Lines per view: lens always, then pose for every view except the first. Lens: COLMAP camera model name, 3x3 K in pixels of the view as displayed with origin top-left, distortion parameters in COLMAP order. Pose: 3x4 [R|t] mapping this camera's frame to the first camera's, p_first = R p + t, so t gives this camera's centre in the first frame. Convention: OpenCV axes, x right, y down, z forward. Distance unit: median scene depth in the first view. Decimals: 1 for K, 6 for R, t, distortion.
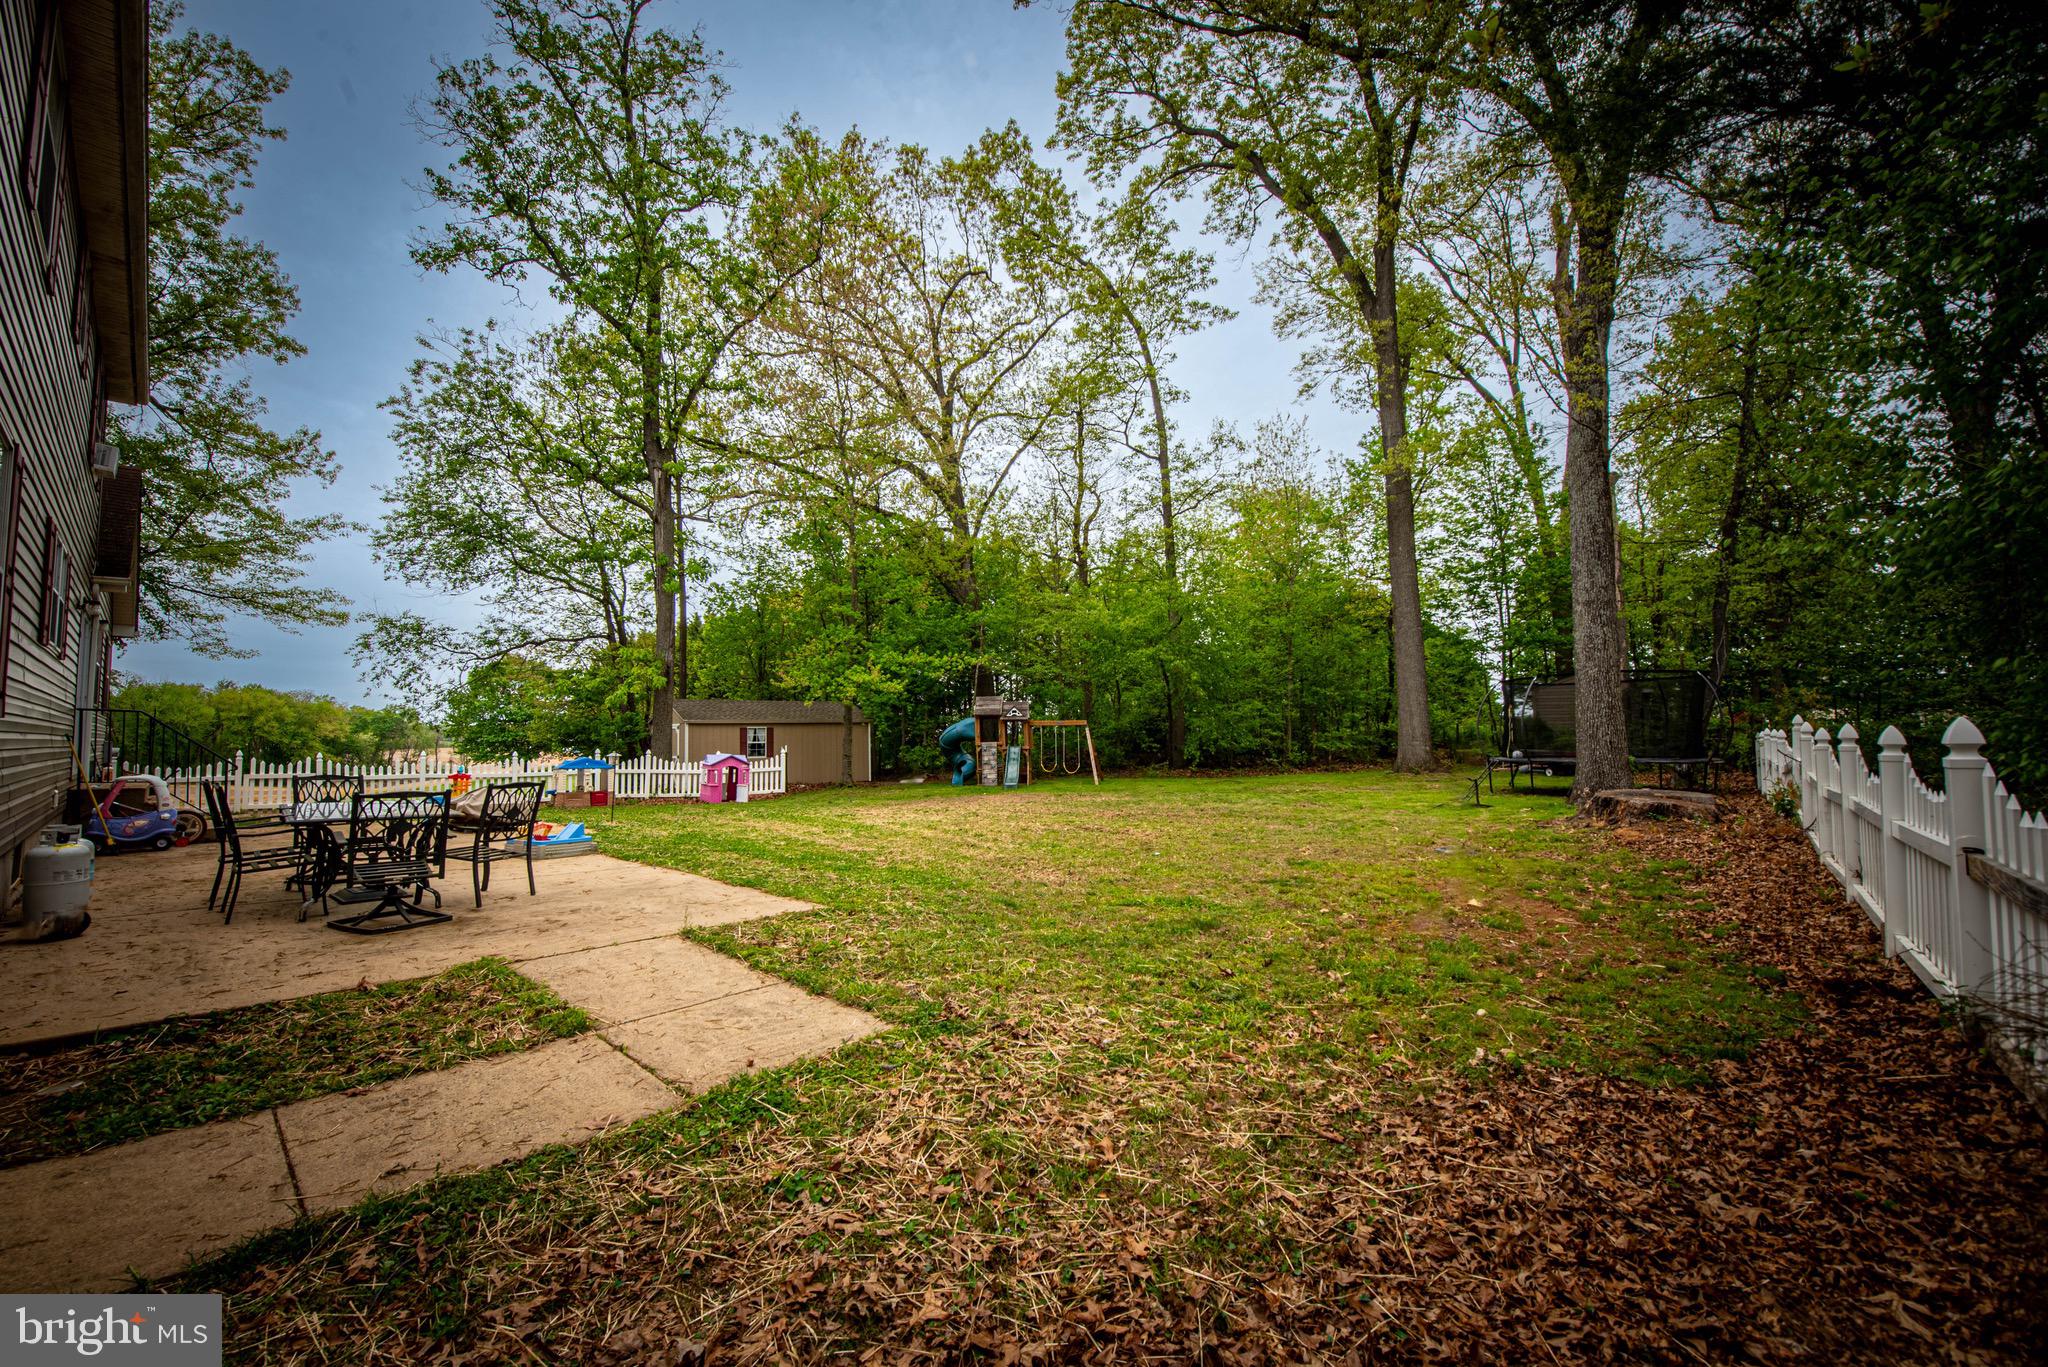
lens RADIAL K [[822.2, 0, 1007.5], [0, 822.2, 686.9], [0, 0, 1]] dist [-0.011257, -0.004135]
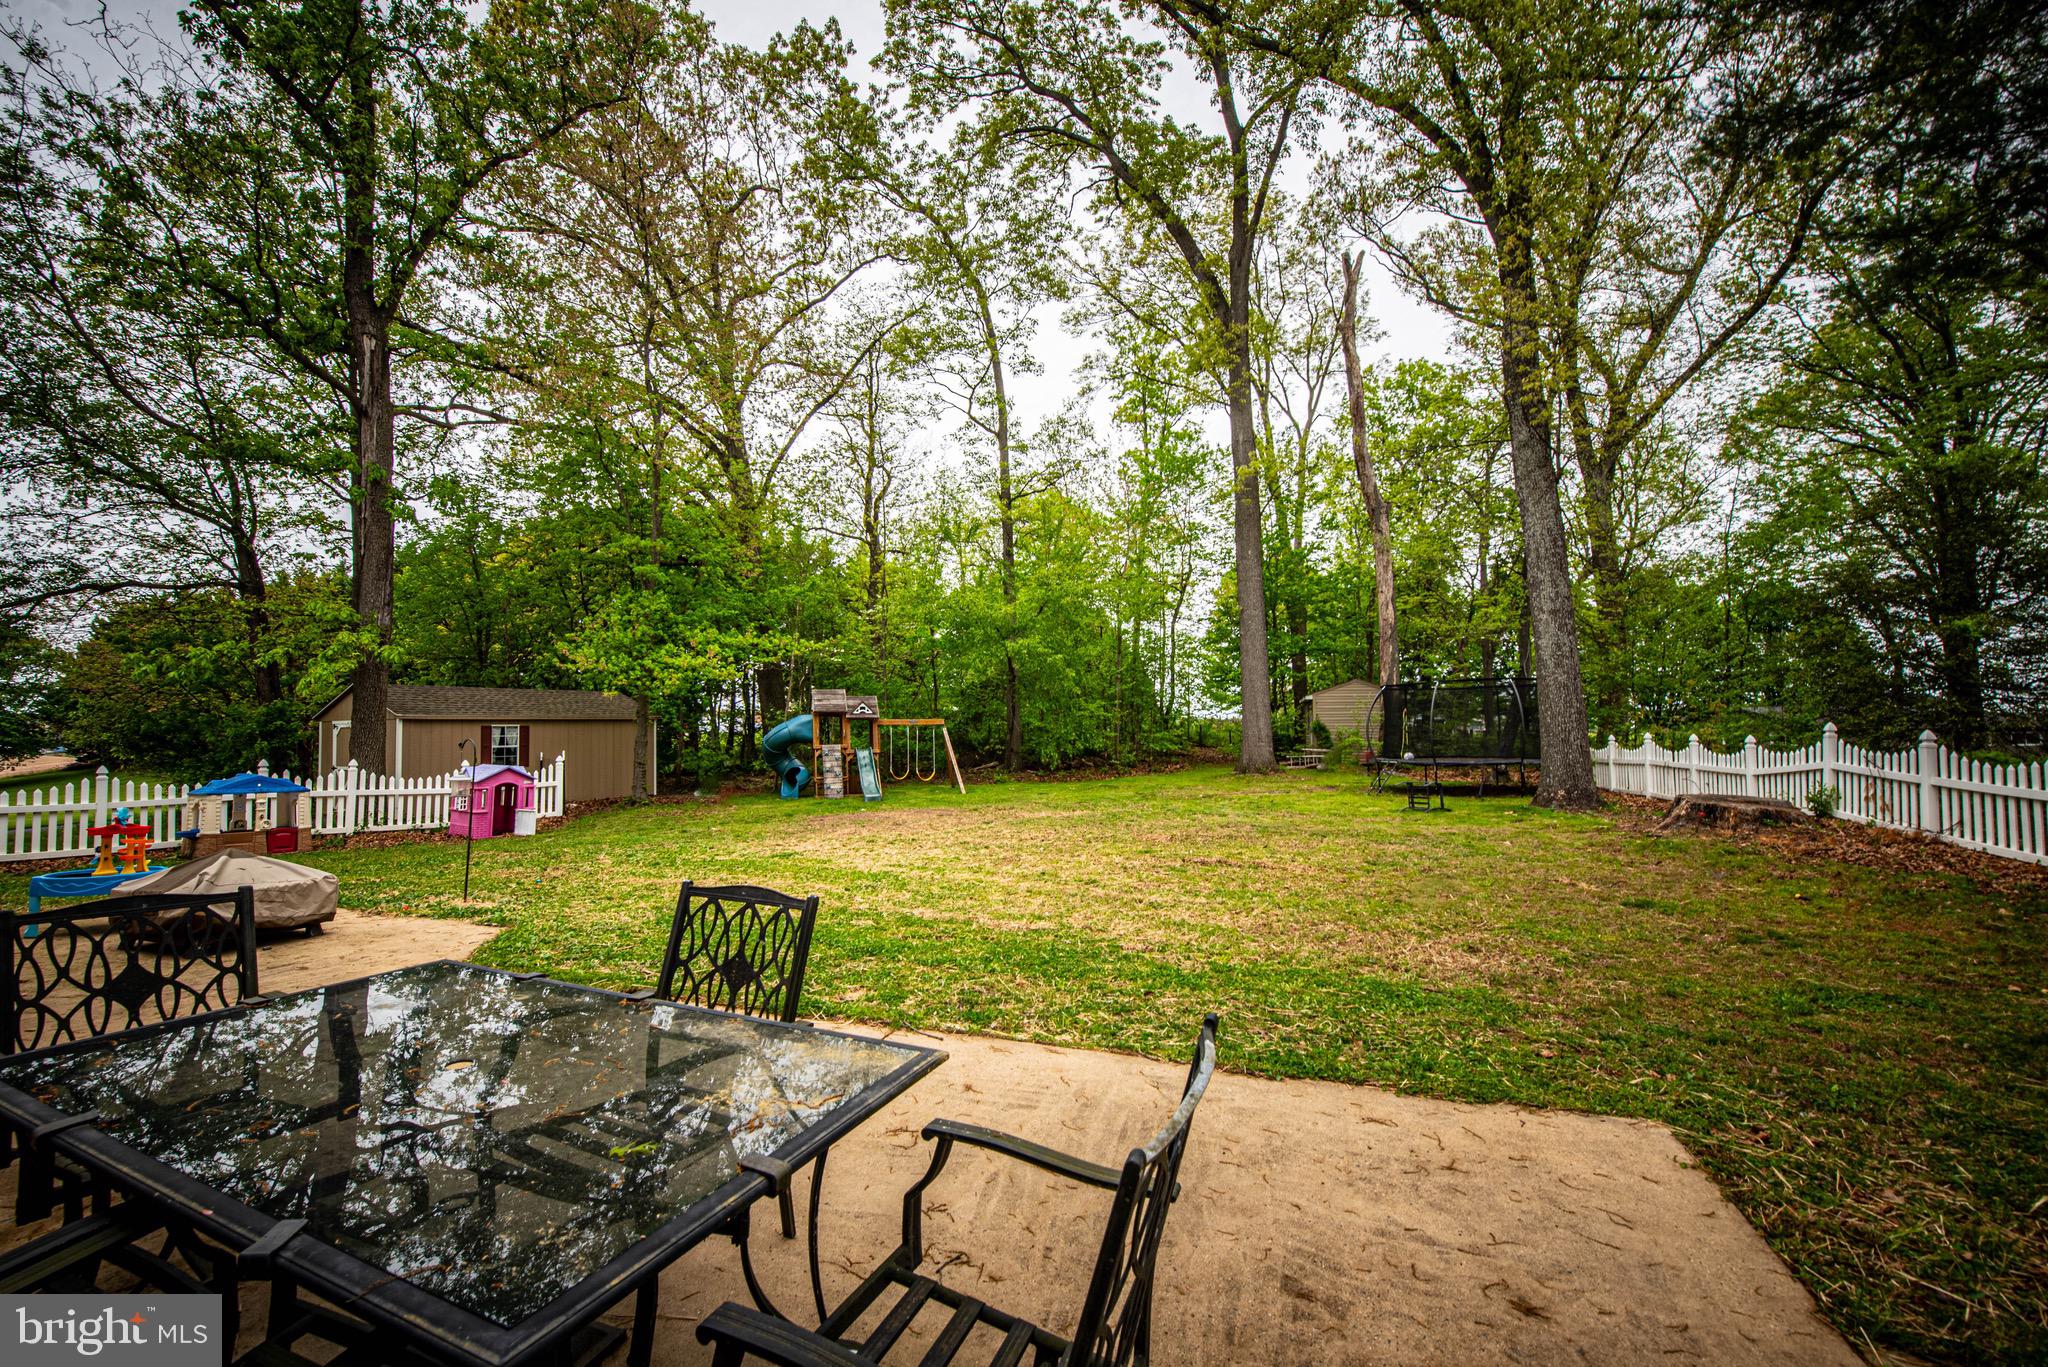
lens RADIAL K [[822.2, 0, 1007.5], [0, 822.2, 686.9], [0, 0, 1]] dist [-0.011257, -0.004135]
pose [[0.918221, 0.022465, 0.395431, -0.186042], [-0.023124, 0.999728, -0.003100, 0.007866], [-0.395393, -0.006298, 0.918490, 0.172798]]
